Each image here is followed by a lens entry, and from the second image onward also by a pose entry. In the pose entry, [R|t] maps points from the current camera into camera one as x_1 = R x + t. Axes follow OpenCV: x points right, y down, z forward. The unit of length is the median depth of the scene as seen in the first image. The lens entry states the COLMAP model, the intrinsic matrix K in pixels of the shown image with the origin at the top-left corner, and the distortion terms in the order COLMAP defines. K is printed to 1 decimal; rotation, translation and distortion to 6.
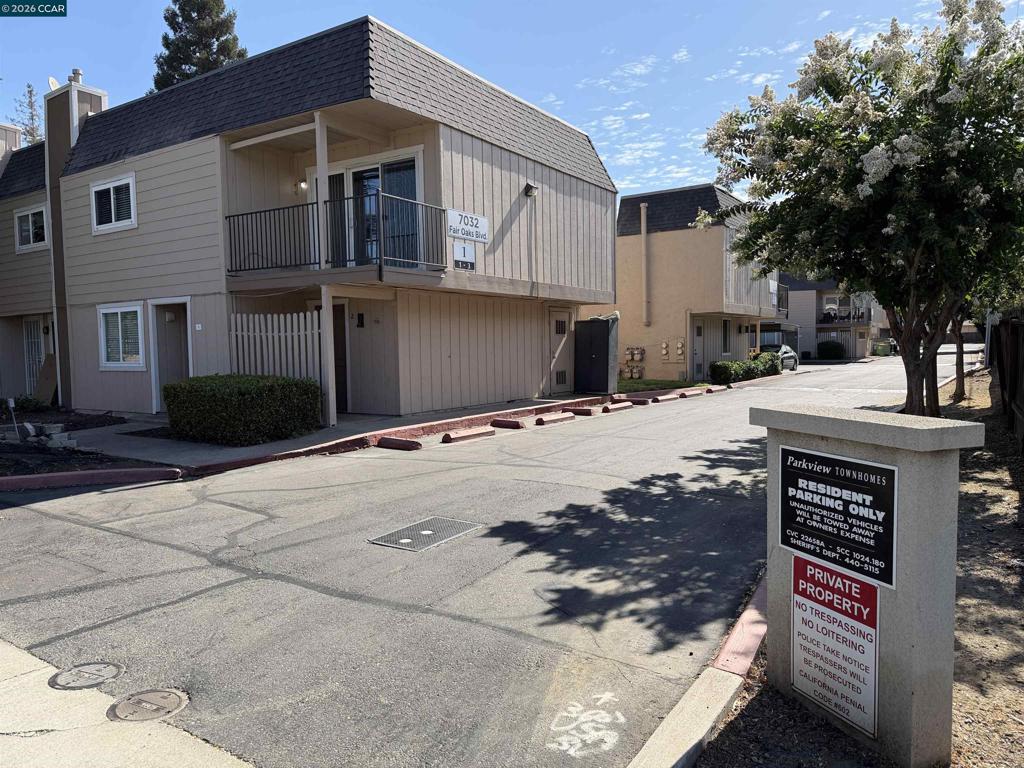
lens RADIAL K [[706.3, 0, 512.0], [0, 706.3, 384.0], [0, 0, 1]] dist [0.053271, -0.084768]
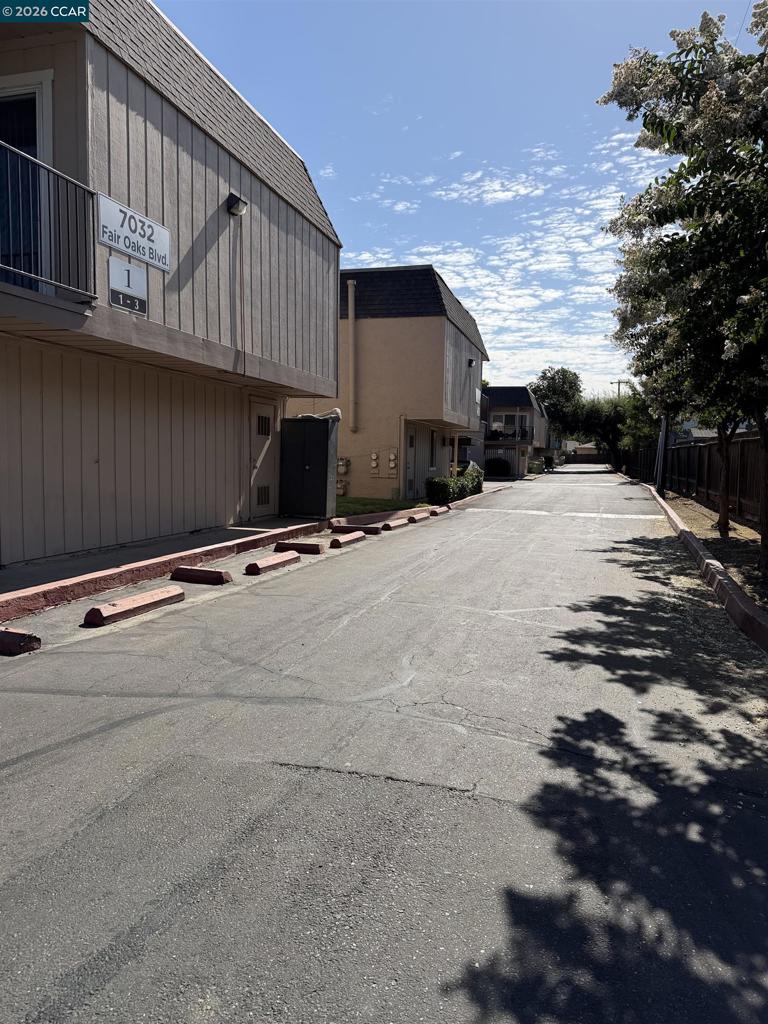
lens RADIAL K [[706.3, 0, 384.0], [0, 706.3, 512.0], [0, 0, 1]] dist [0.053271, -0.084768]
pose [[0.953068, 0.011246, 0.302548, -0.037667], [-0.018847, 0.999575, 0.022218, -0.013211], [-0.302169, -0.026877, 0.952875, 0.340565]]
